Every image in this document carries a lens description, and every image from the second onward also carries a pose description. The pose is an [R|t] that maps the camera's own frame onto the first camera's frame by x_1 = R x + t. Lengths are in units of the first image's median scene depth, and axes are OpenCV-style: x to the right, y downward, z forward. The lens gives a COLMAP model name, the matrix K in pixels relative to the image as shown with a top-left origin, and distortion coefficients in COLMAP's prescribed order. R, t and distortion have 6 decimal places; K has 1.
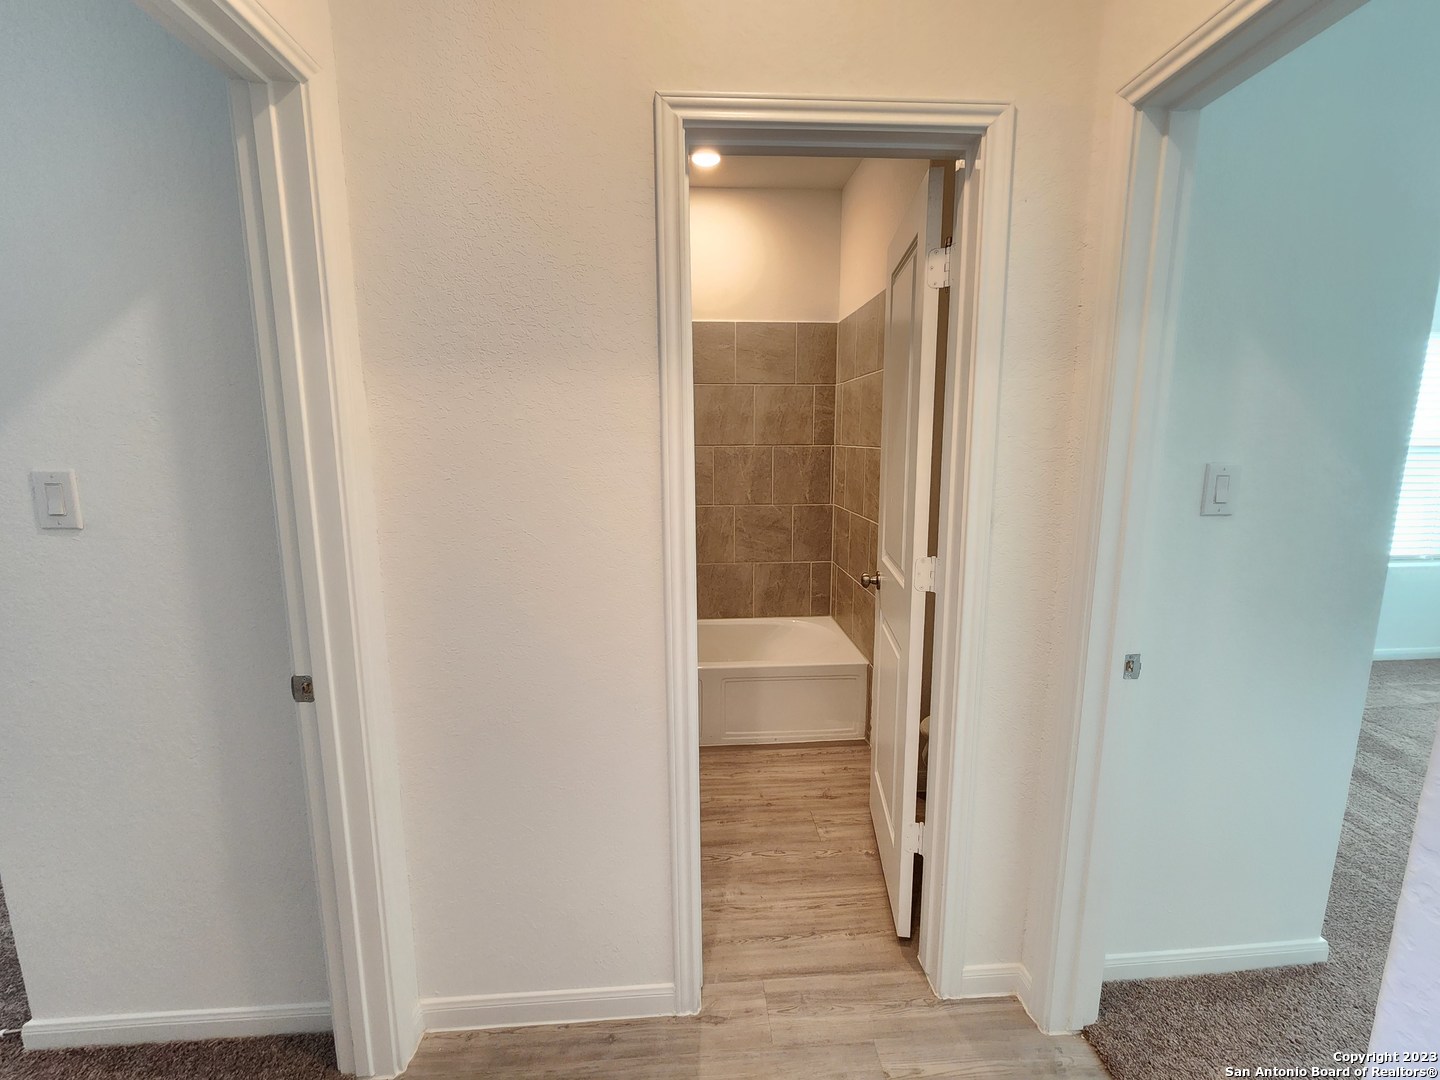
lens RADIAL K [[589.5, 0, 723.3], [0, 589.5, 530.6], [0, 0, 1]] dist [-0.000167, -0.001009]
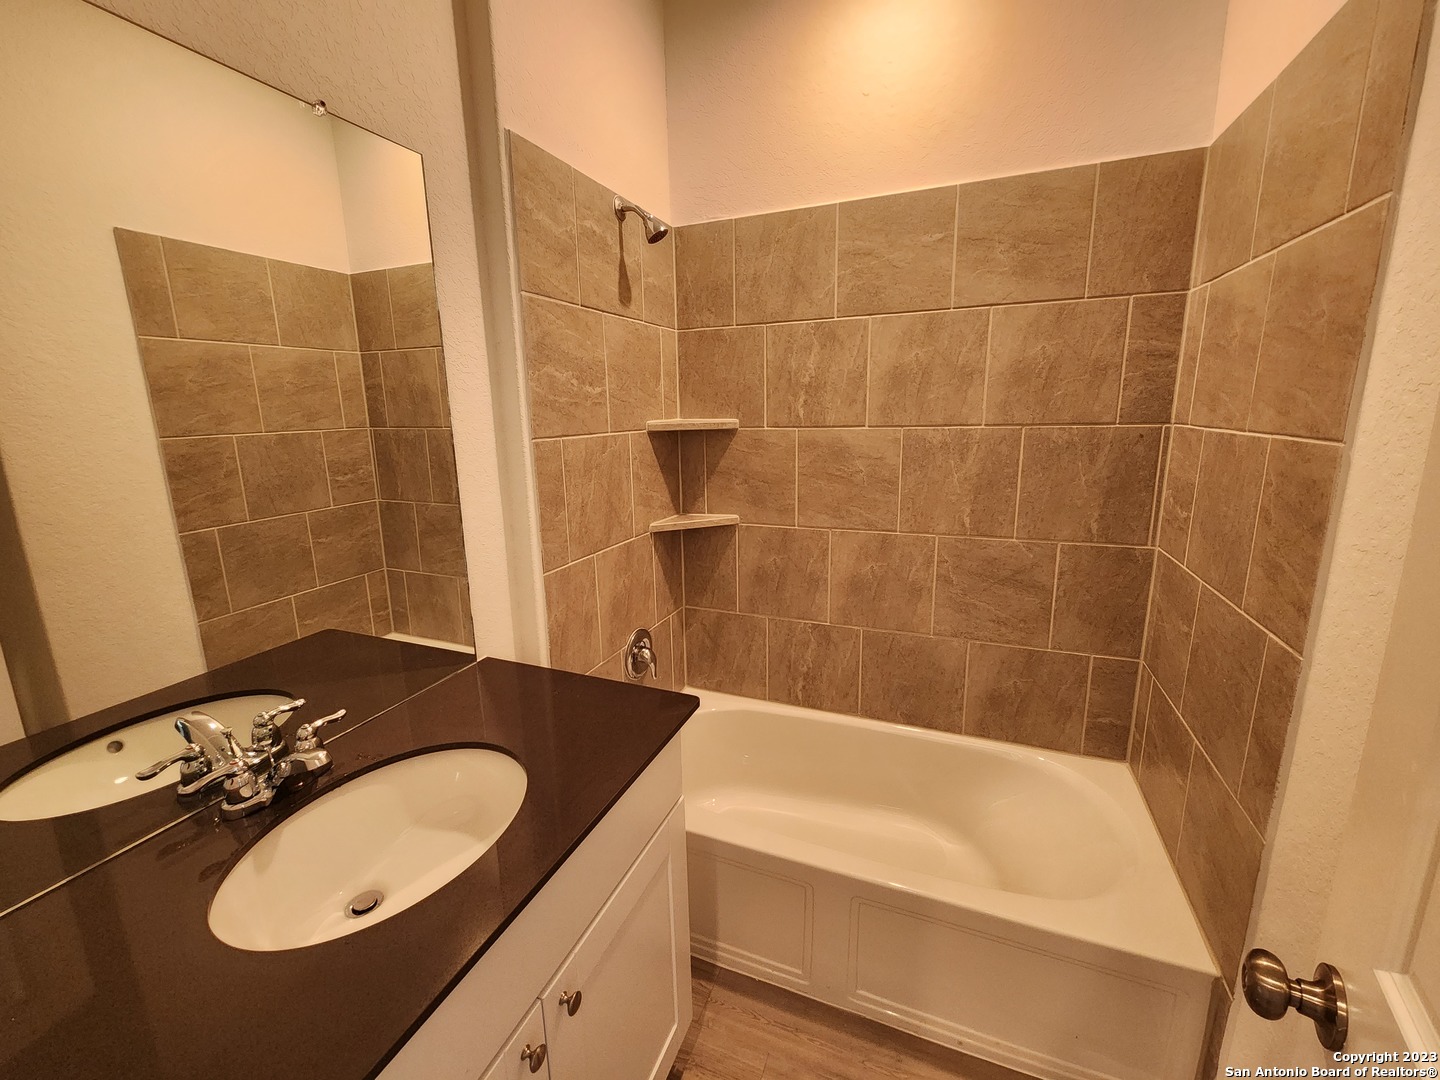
lens RADIAL K [[589.5, 0, 723.3], [0, 589.5, 530.6], [0, 0, 1]] dist [-0.000167, -0.001009]
pose [[0.898170, 0.074508, -0.433289, 0.078201], [-0.050789, 0.996521, 0.066080, -0.073988], [0.436705, -0.037344, 0.898829, 0.421752]]
